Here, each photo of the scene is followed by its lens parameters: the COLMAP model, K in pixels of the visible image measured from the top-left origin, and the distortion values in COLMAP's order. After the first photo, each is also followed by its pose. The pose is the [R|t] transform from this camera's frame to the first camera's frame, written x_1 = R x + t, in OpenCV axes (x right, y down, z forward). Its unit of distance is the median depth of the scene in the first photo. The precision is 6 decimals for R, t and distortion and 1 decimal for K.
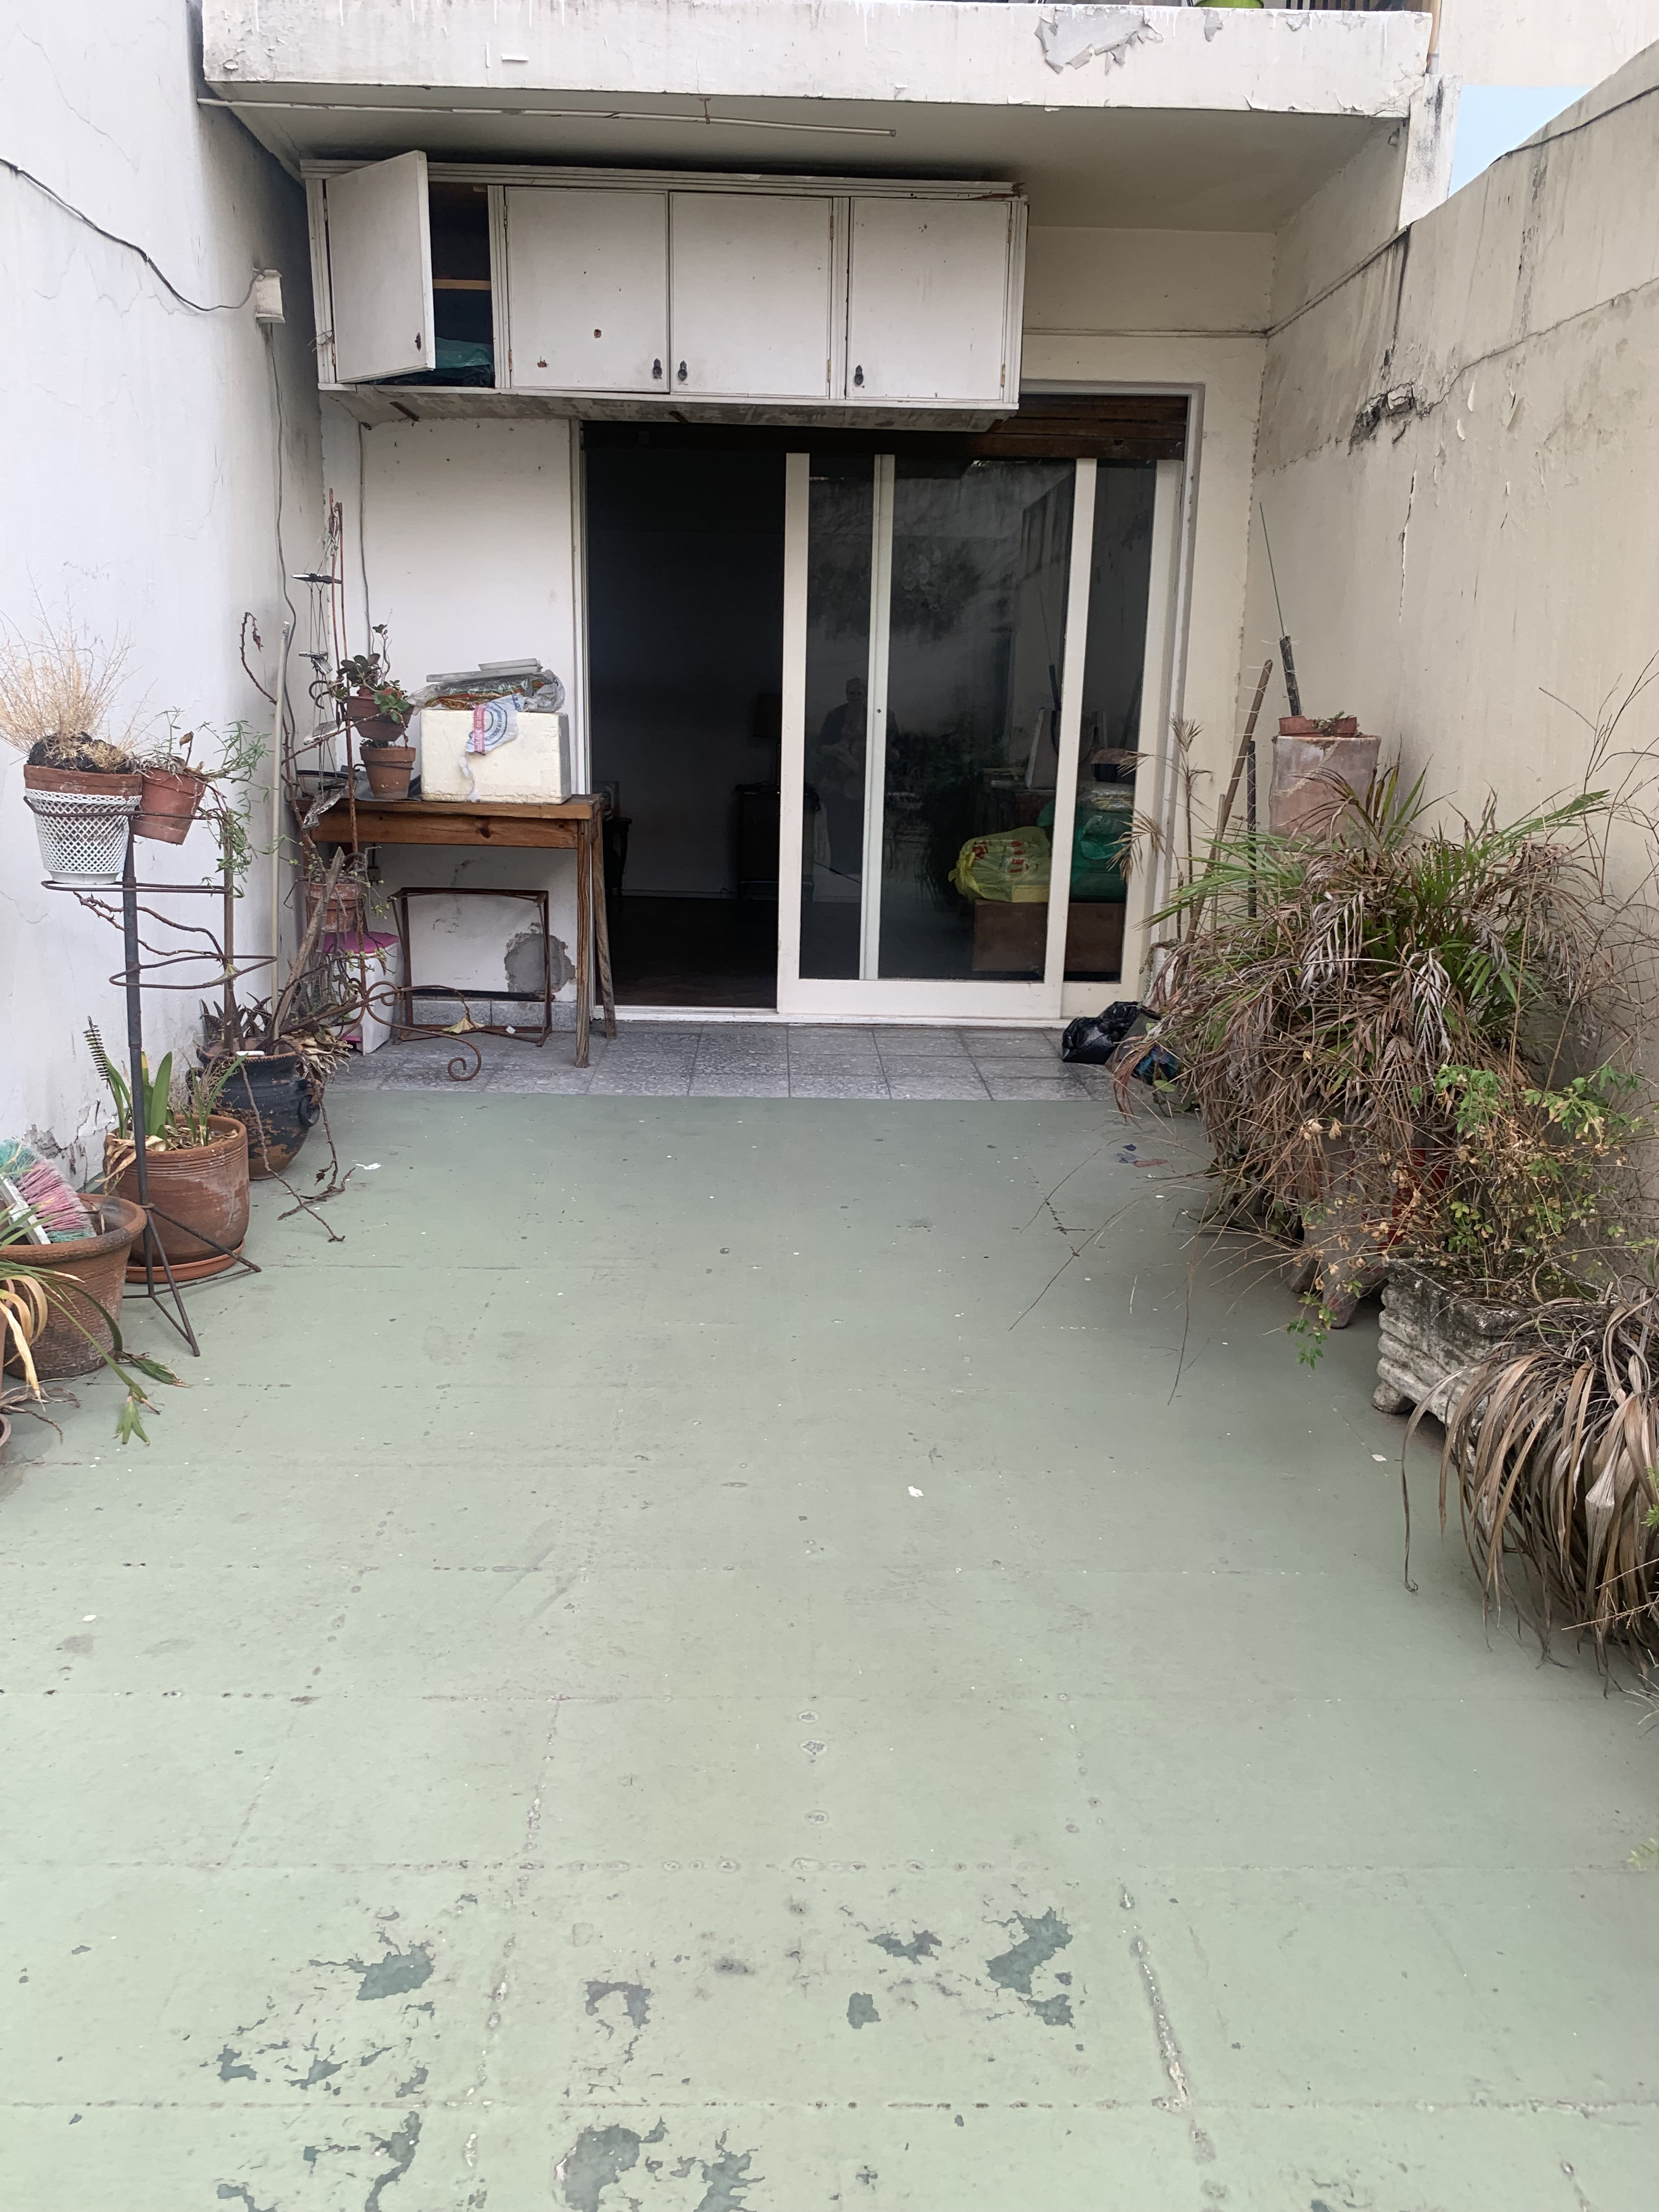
lens RADIAL K [[1687.8, 0, 821.1], [0, 1687.8, 1123.0], [0, 0, 1]] dist [0.009679, -0.004772]
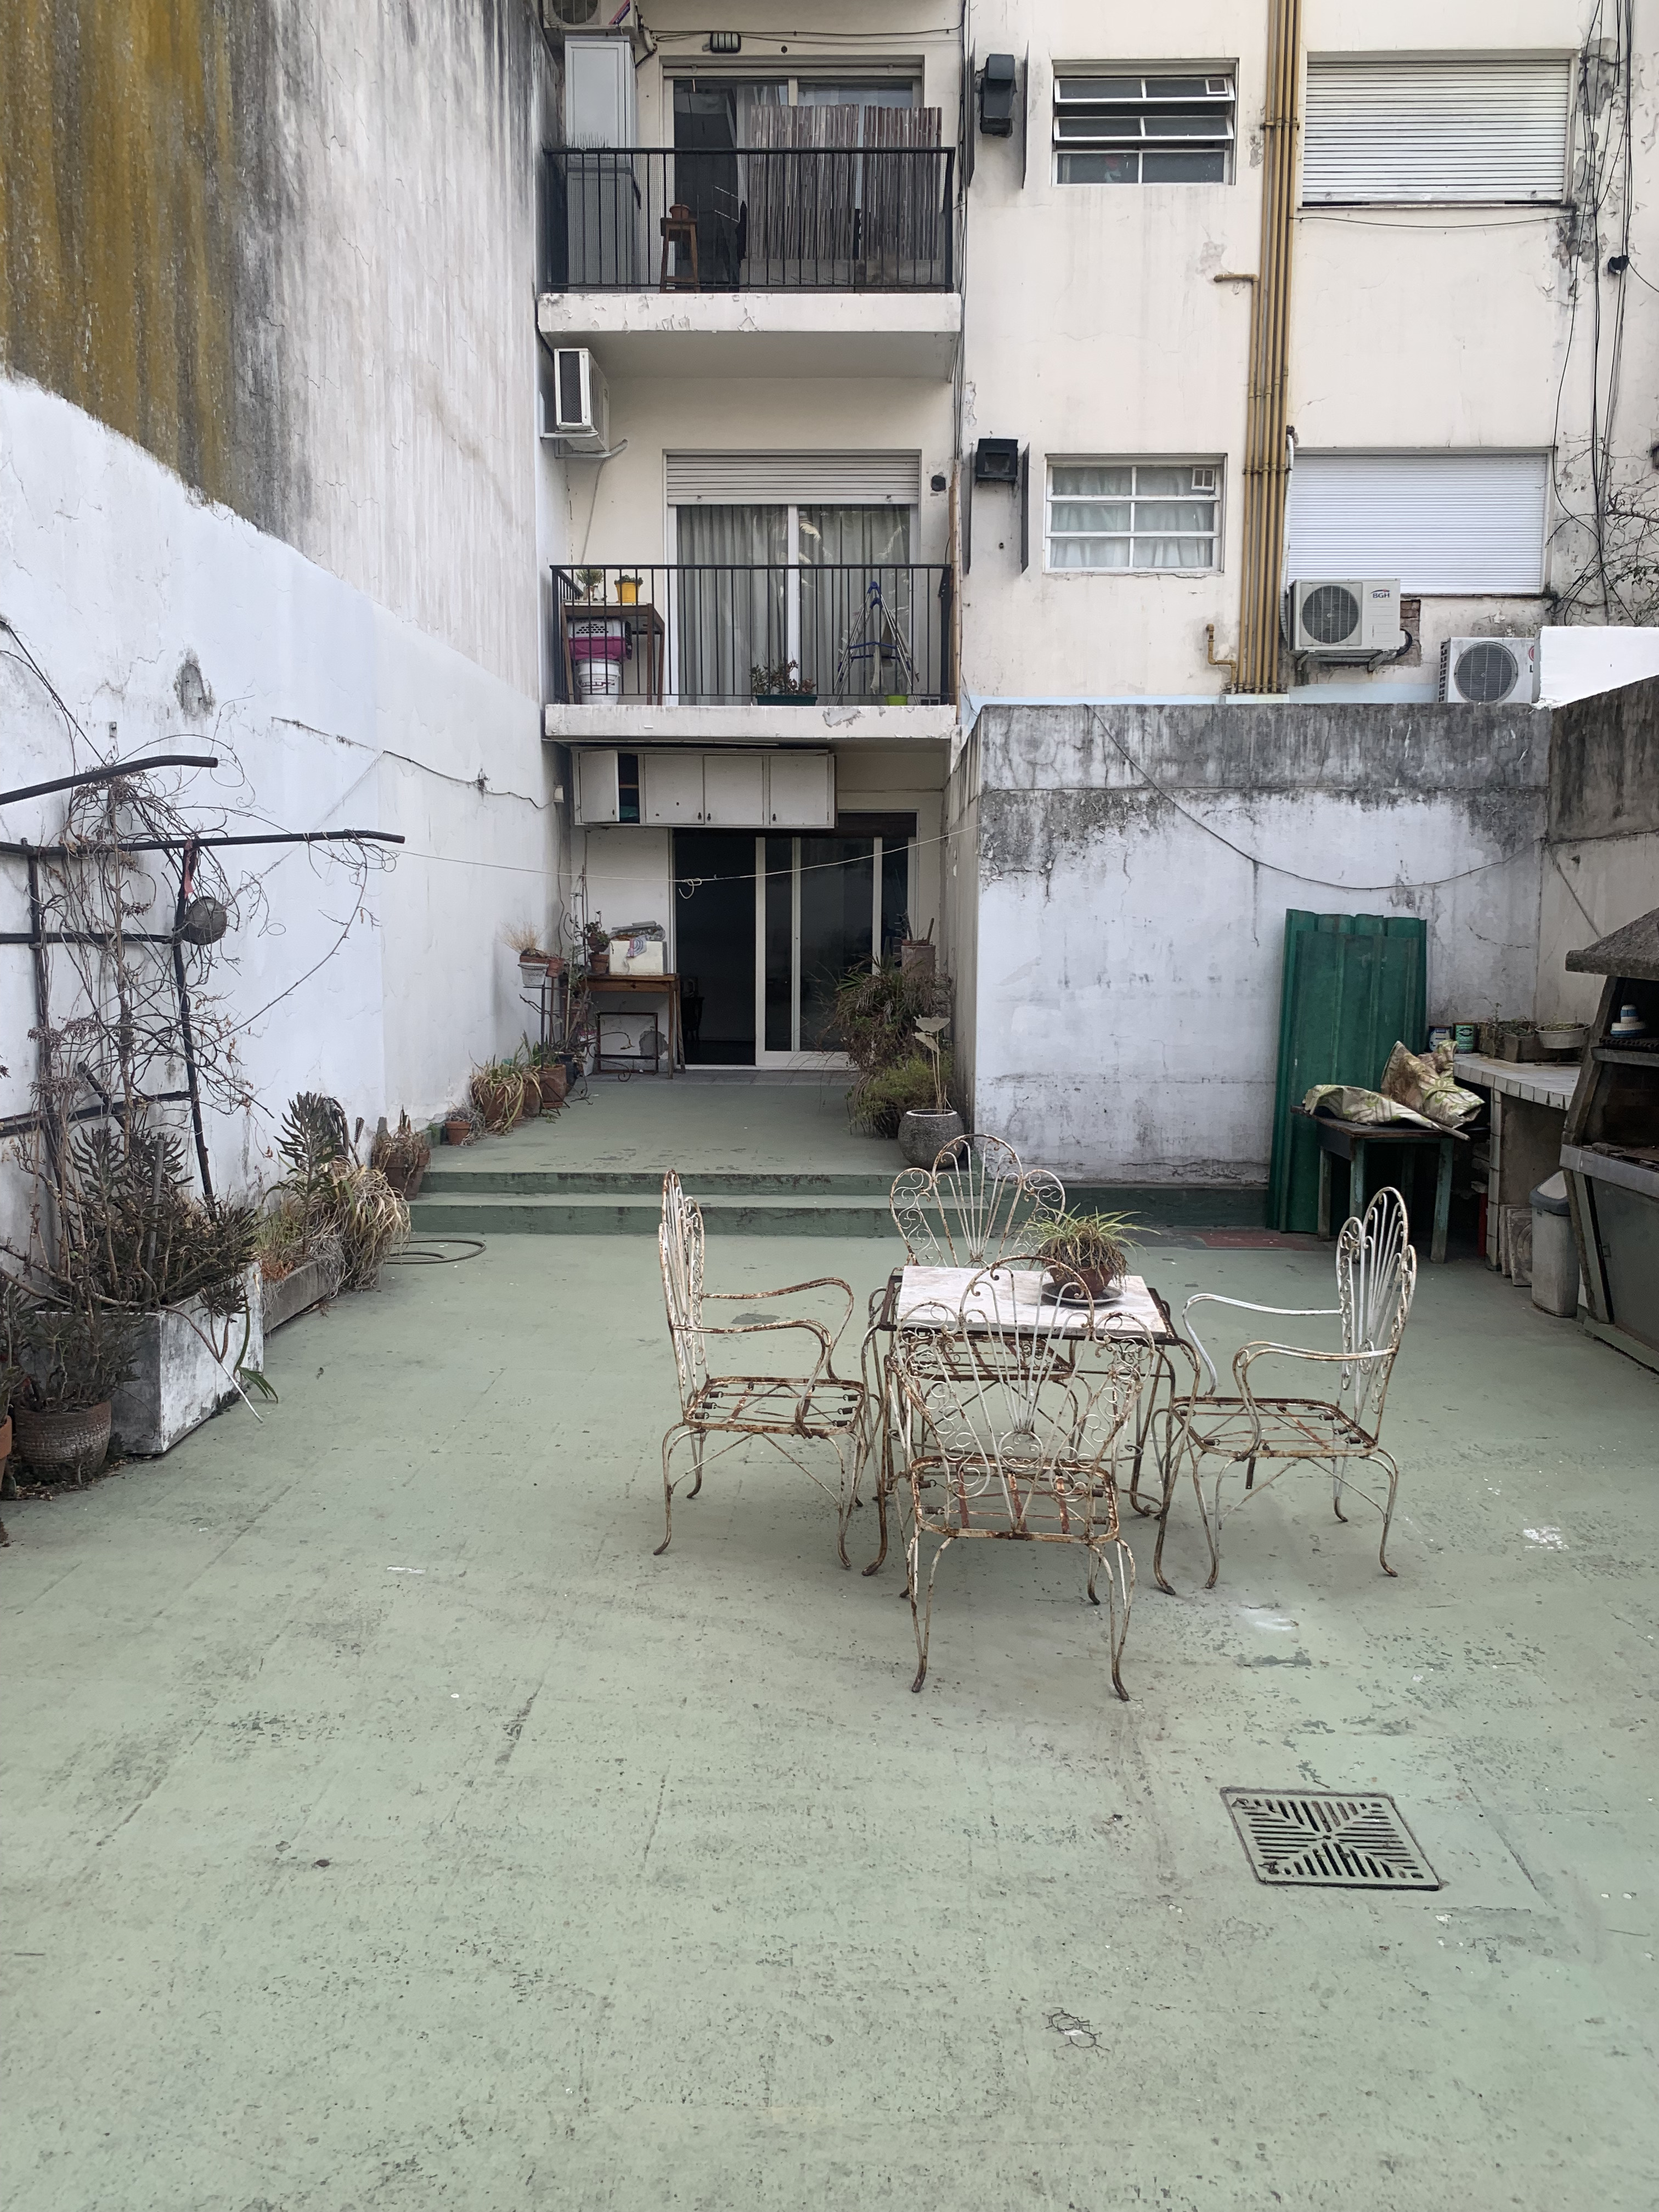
lens RADIAL K [[1687.8, 0, 834.3], [0, 1687.8, 1101.0], [0, 0, 1]] dist [0.009679, -0.004772]
pose [[0.998368, -0.012615, -0.055697, 0.246965], [0.004325, 0.989200, -0.146508, 0.377148], [0.056944, 0.146028, 0.987640, -1.493904]]
